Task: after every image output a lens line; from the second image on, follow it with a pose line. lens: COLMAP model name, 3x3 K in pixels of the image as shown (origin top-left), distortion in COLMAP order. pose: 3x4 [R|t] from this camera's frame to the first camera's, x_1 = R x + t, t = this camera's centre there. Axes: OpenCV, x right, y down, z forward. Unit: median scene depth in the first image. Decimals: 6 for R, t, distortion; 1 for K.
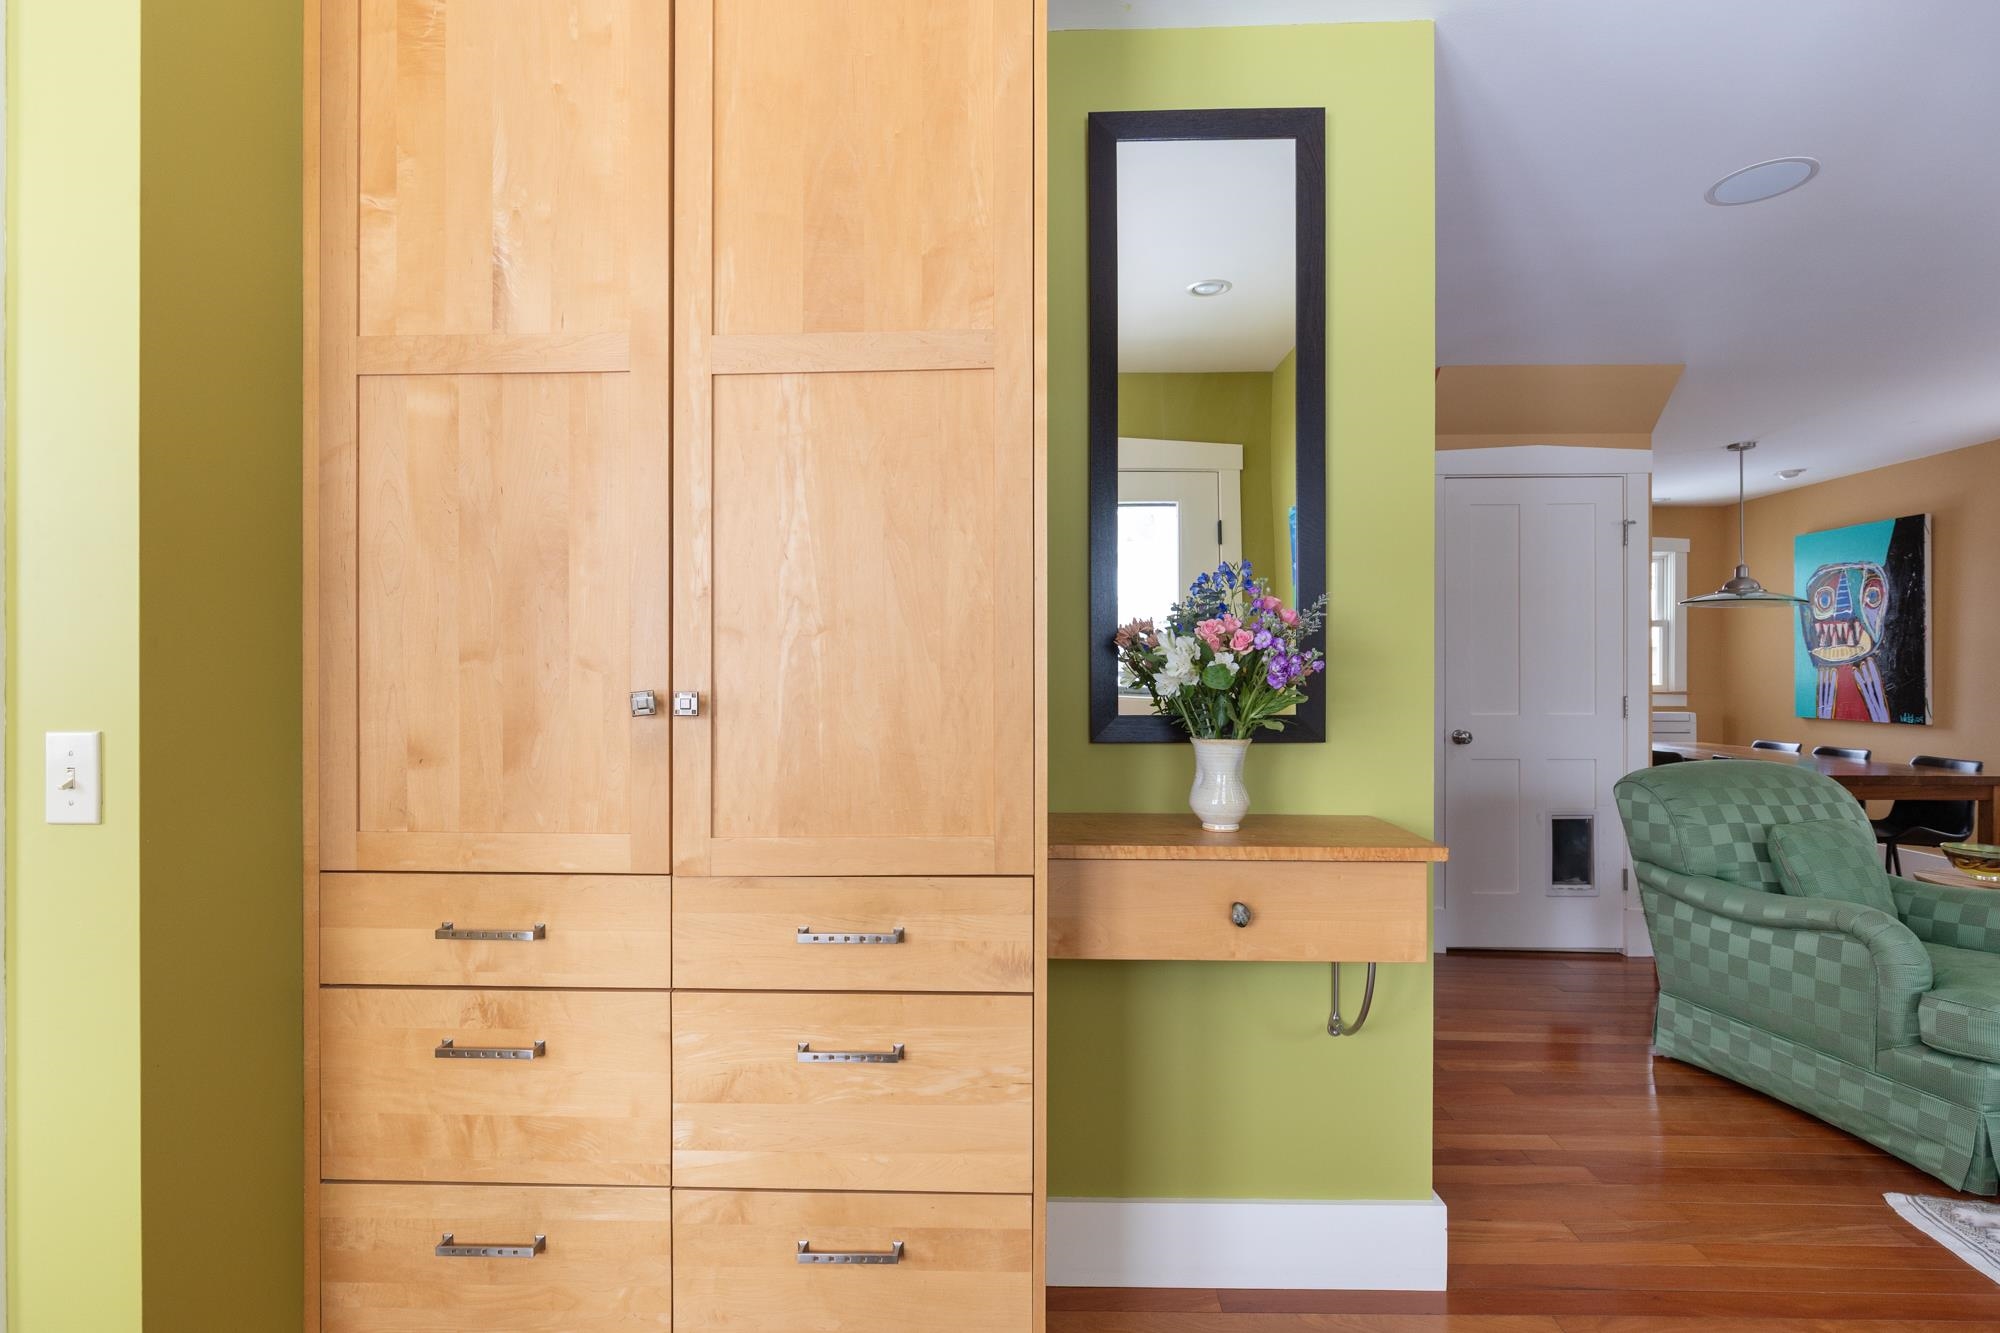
lens RADIAL K [[928.0, 0, 997.5], [0, 928.0, 674.9], [0, 0, 1]] dist [-0.009899, -0.000157]
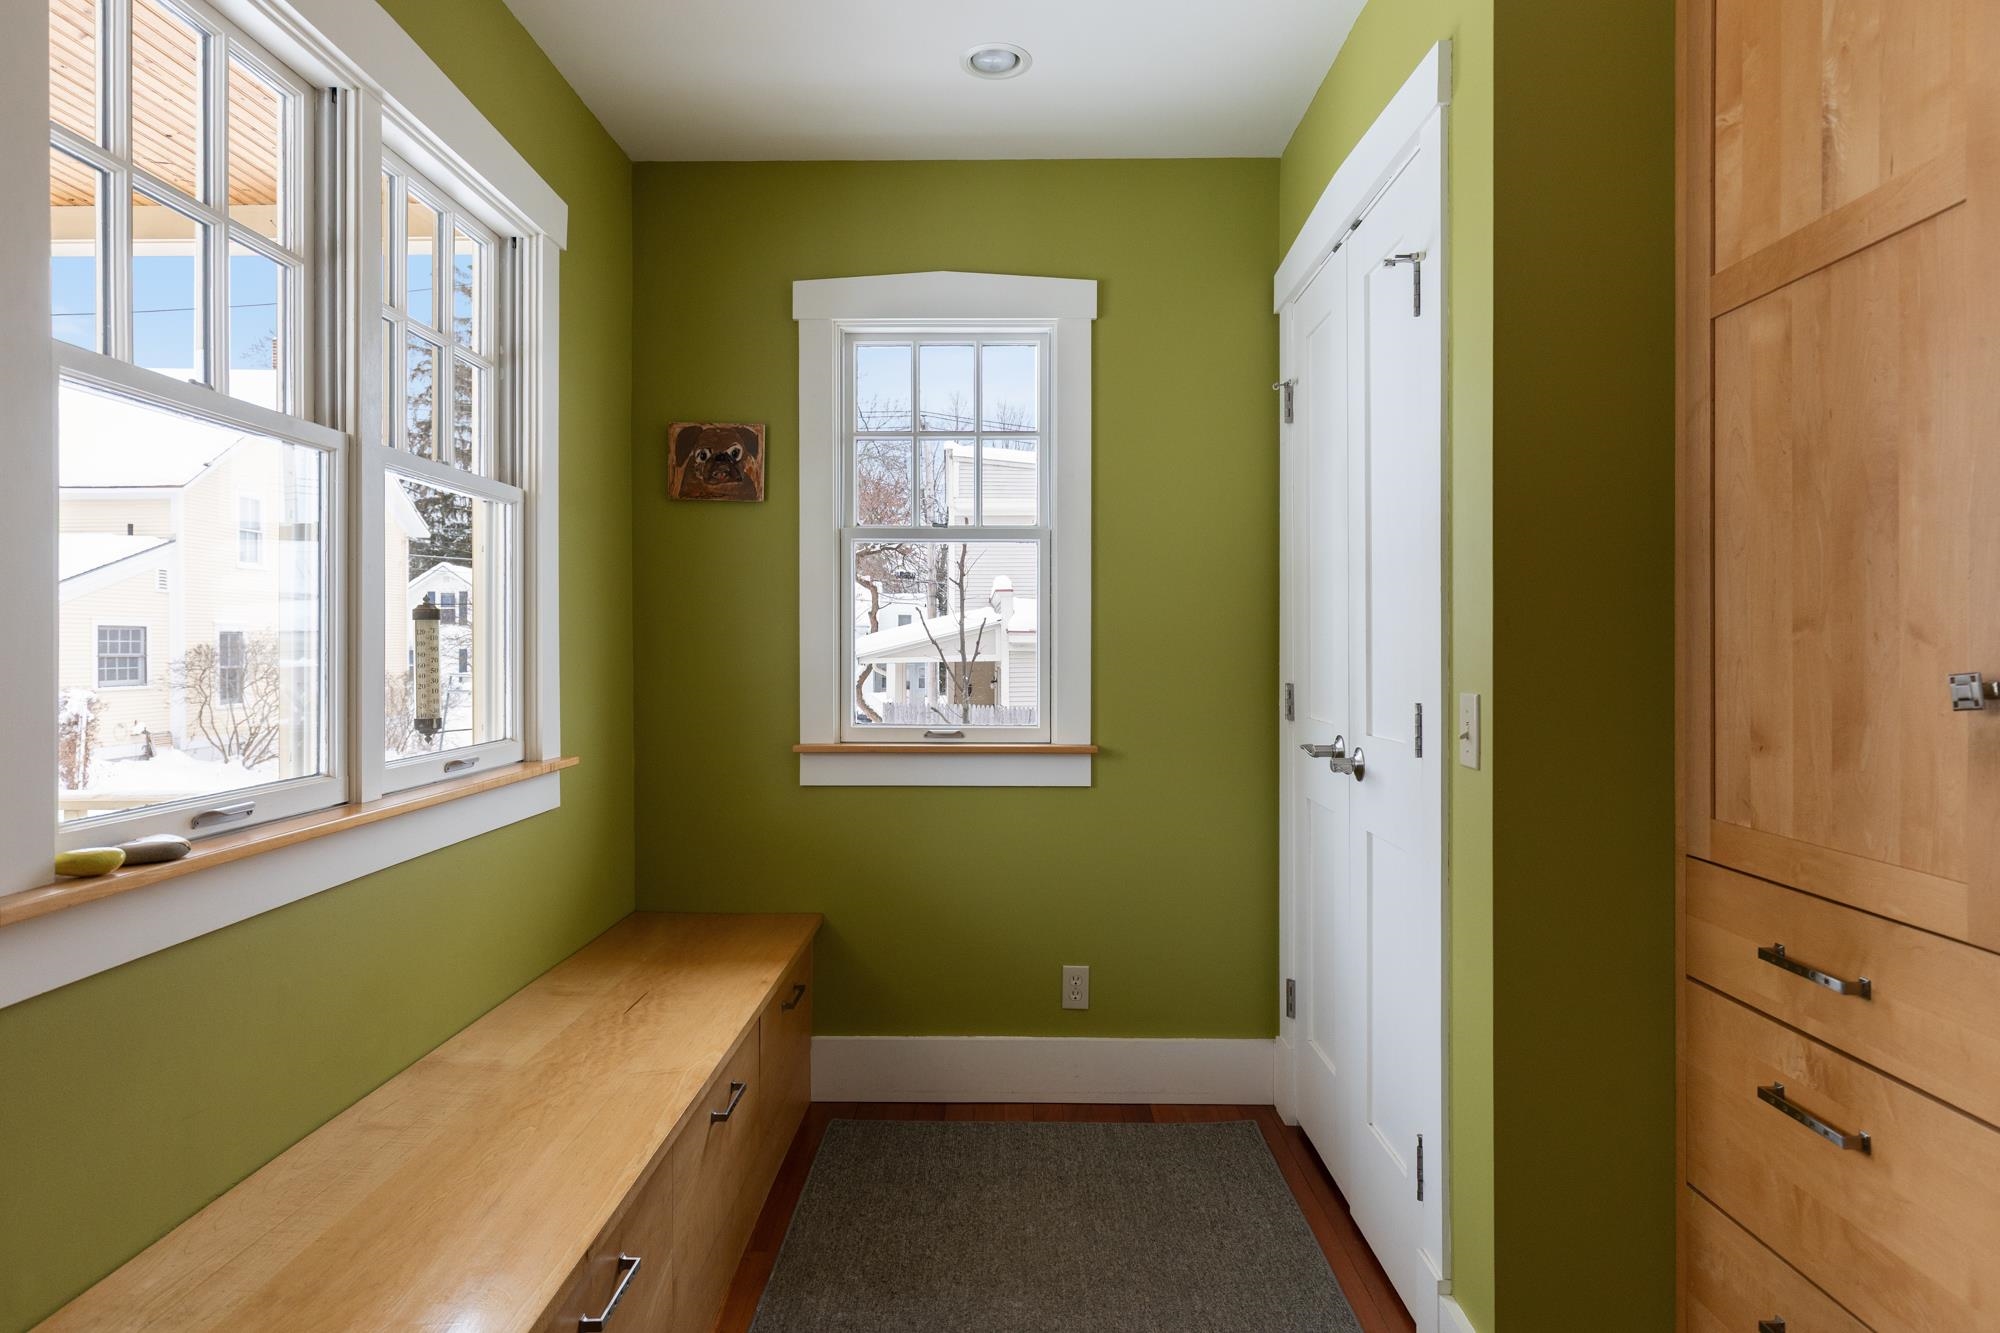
lens RADIAL K [[1091.8, 0, 986.6], [0, 1091.8, 651.6], [0, 0, 1]] dist [-0.002506, 0.001011]
pose [[0.029191, 0.006998, -0.999549, 0.367681], [-0.001721, 0.999974, 0.006951, -0.002242], [0.999572, 0.001518, 0.029203, 0.254521]]
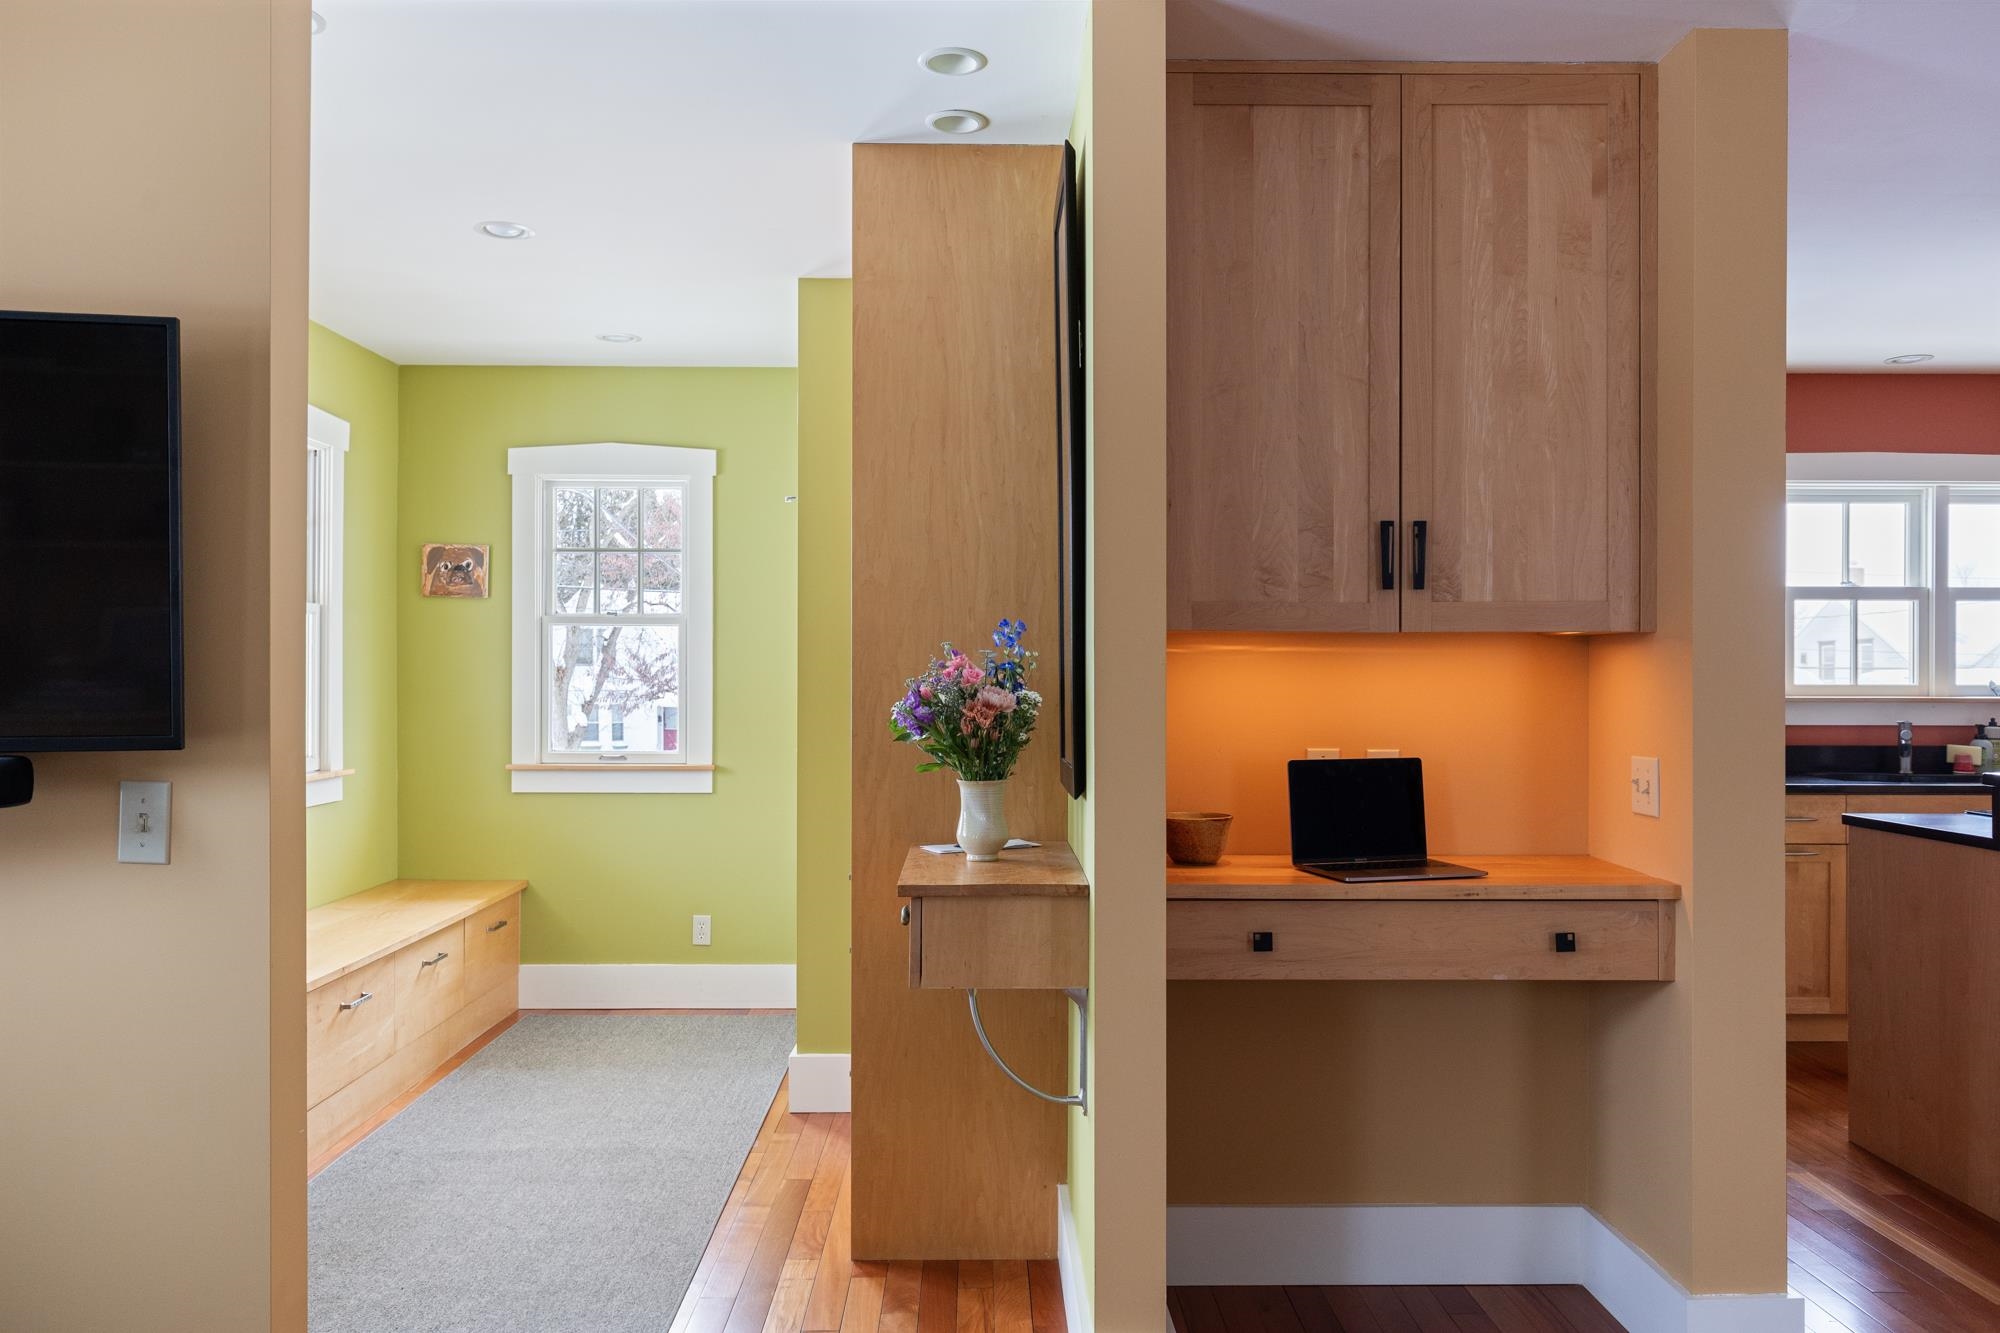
lens RADIAL K [[1493.1, 0, 1009.4], [0, 1493.1, 666.4], [0, 0, 1]] dist [0.003911, -0.001808]
pose [[0.056340, 0.000327, -0.998412, 0.427677], [-0.004037, 0.999992, 0.000100, -0.004675], [0.998403, 0.004025, 0.056341, 0.278413]]
